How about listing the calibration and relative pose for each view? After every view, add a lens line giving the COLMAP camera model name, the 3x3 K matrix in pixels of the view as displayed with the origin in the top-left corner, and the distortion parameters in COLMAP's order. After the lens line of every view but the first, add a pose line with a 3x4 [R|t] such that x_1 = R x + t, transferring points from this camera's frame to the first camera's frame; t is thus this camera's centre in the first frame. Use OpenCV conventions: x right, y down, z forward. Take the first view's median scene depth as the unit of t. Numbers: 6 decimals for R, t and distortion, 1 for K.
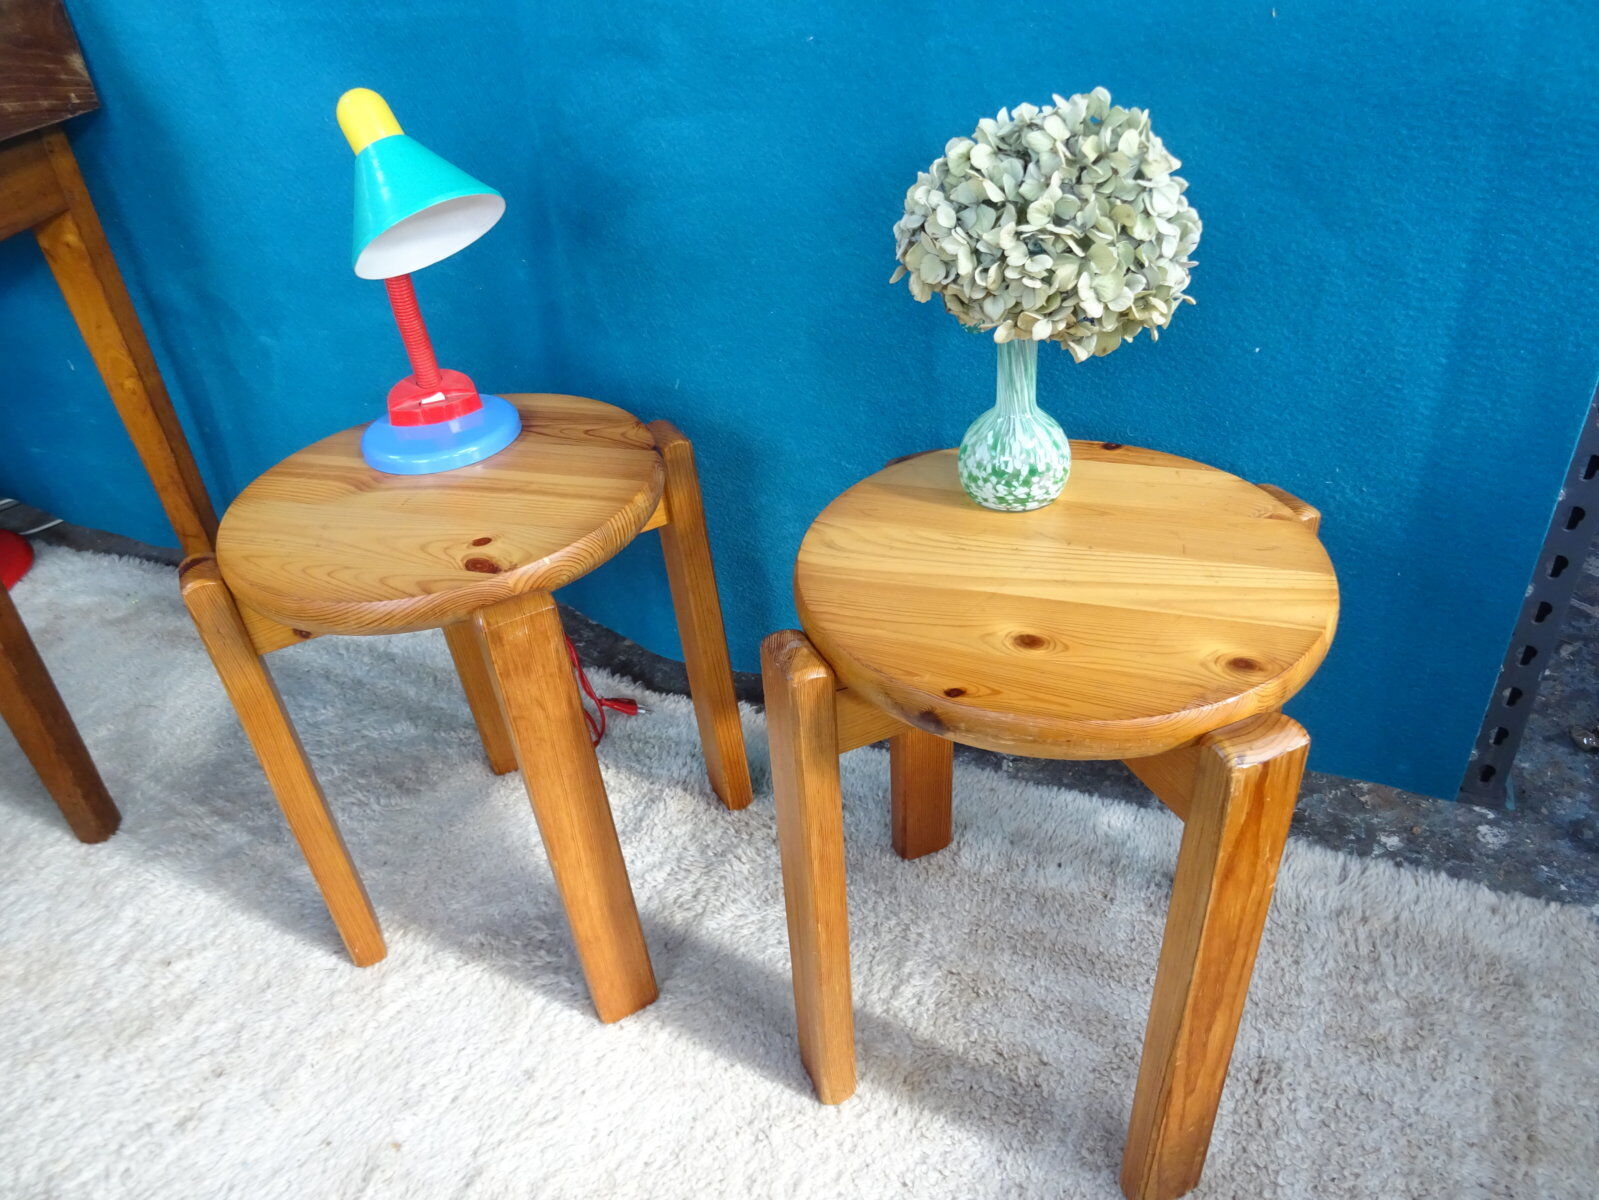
lens RADIAL K [[1136.0, 0, 807.5], [0, 1136.0, 595.7], [0, 0, 1]] dist [-0.002985, -0.003756]
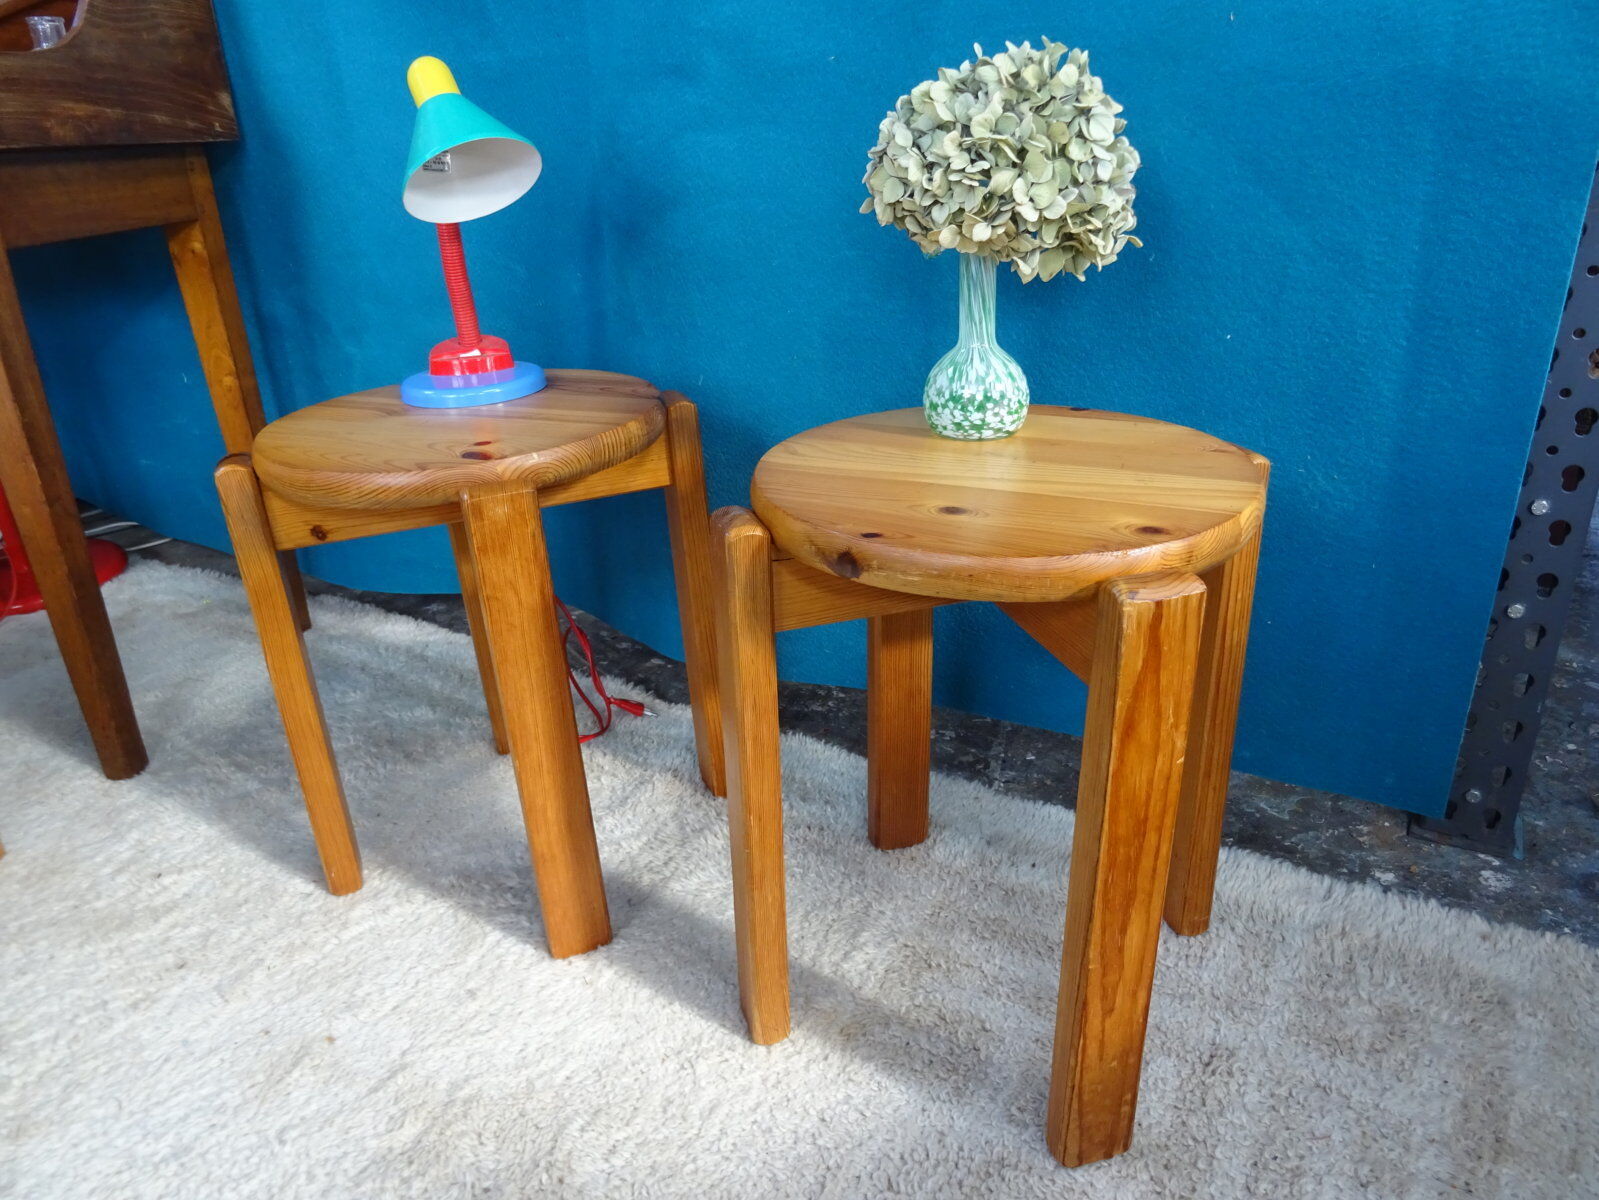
lens RADIAL K [[1136.0, 0, 808.2], [0, 1136.0, 598.6], [0, 0, 1]] dist [-0.002985, -0.003756]
pose [[0.993595, 0.072232, -0.086904, 0.109957], [-0.085406, 0.983589, -0.158928, 0.207673], [0.073998, 0.165332, 0.983458, -0.022788]]
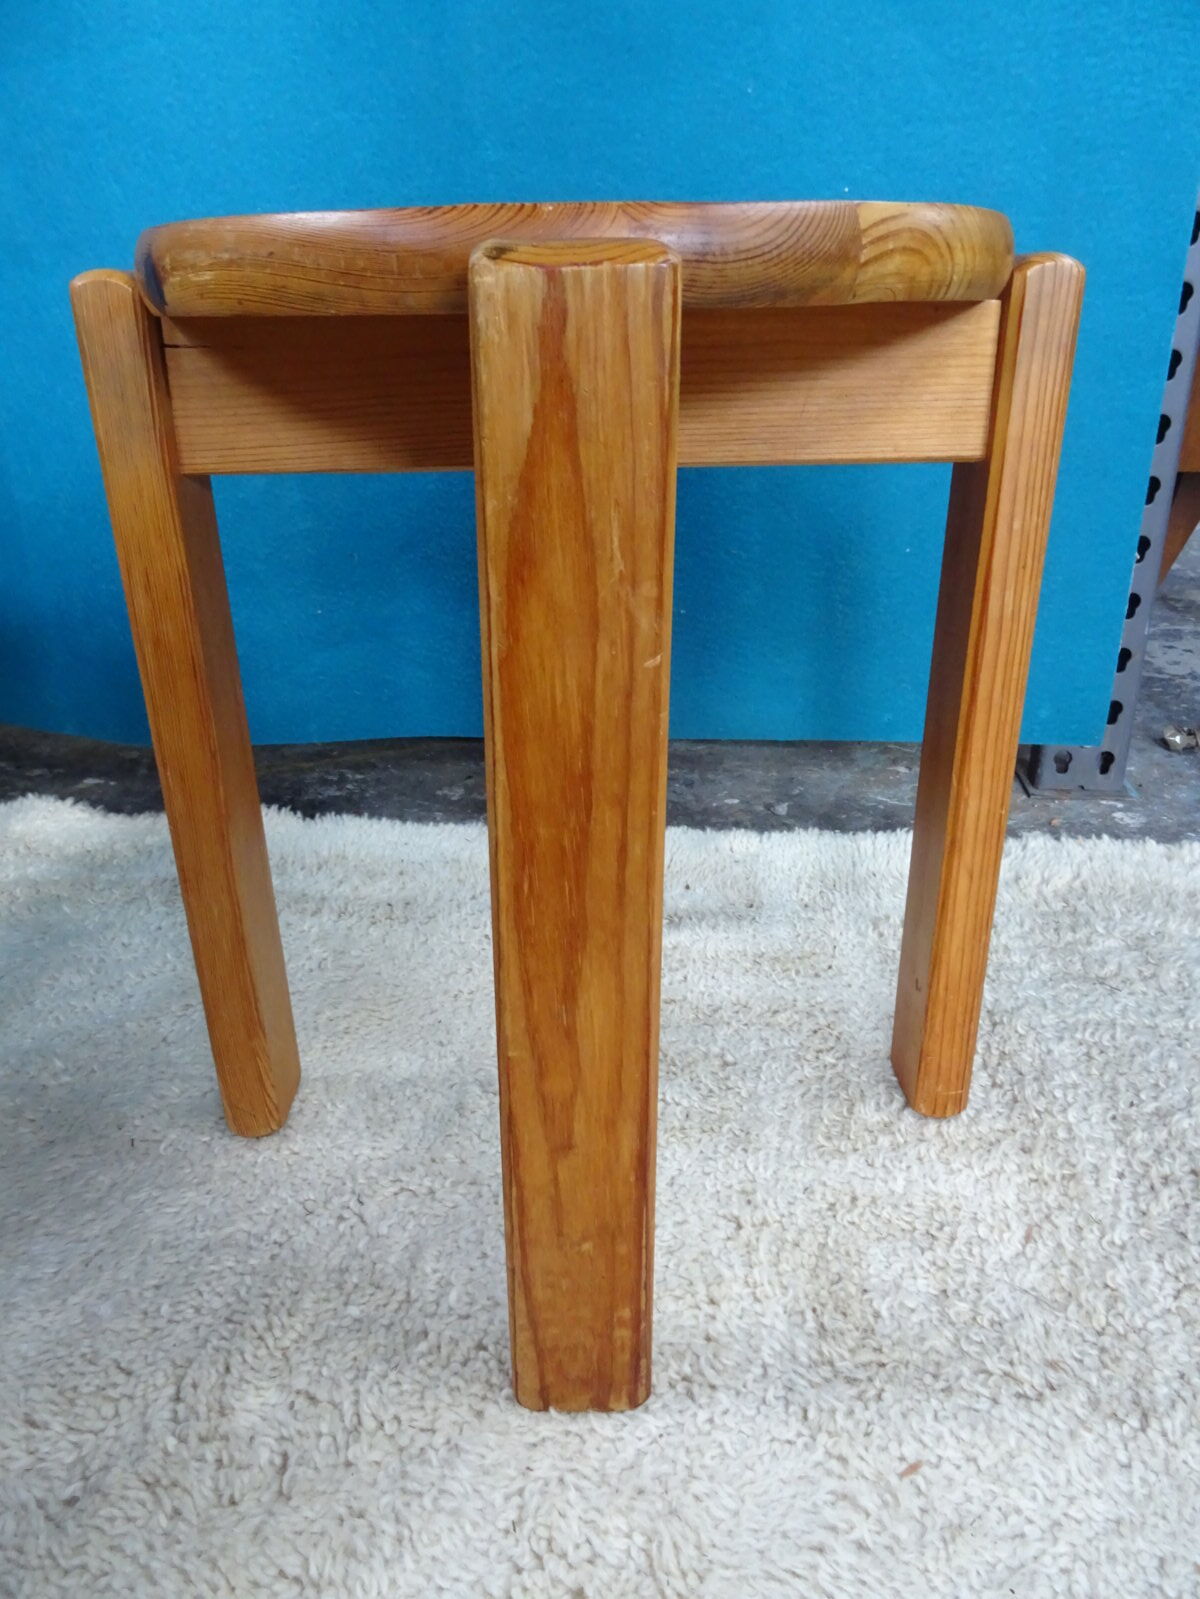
lens RADIAL K [[1136.0, 0, 600.2], [0, 1136.0, 805.9], [0, 0, 1]] dist [-0.002985, -0.003756]
pose [[0.956901, -0.073634, 0.280924, -0.060752], [0.122773, 0.979200, -0.161538, 0.342232], [-0.263186, 0.189066, 0.946038, 0.292990]]
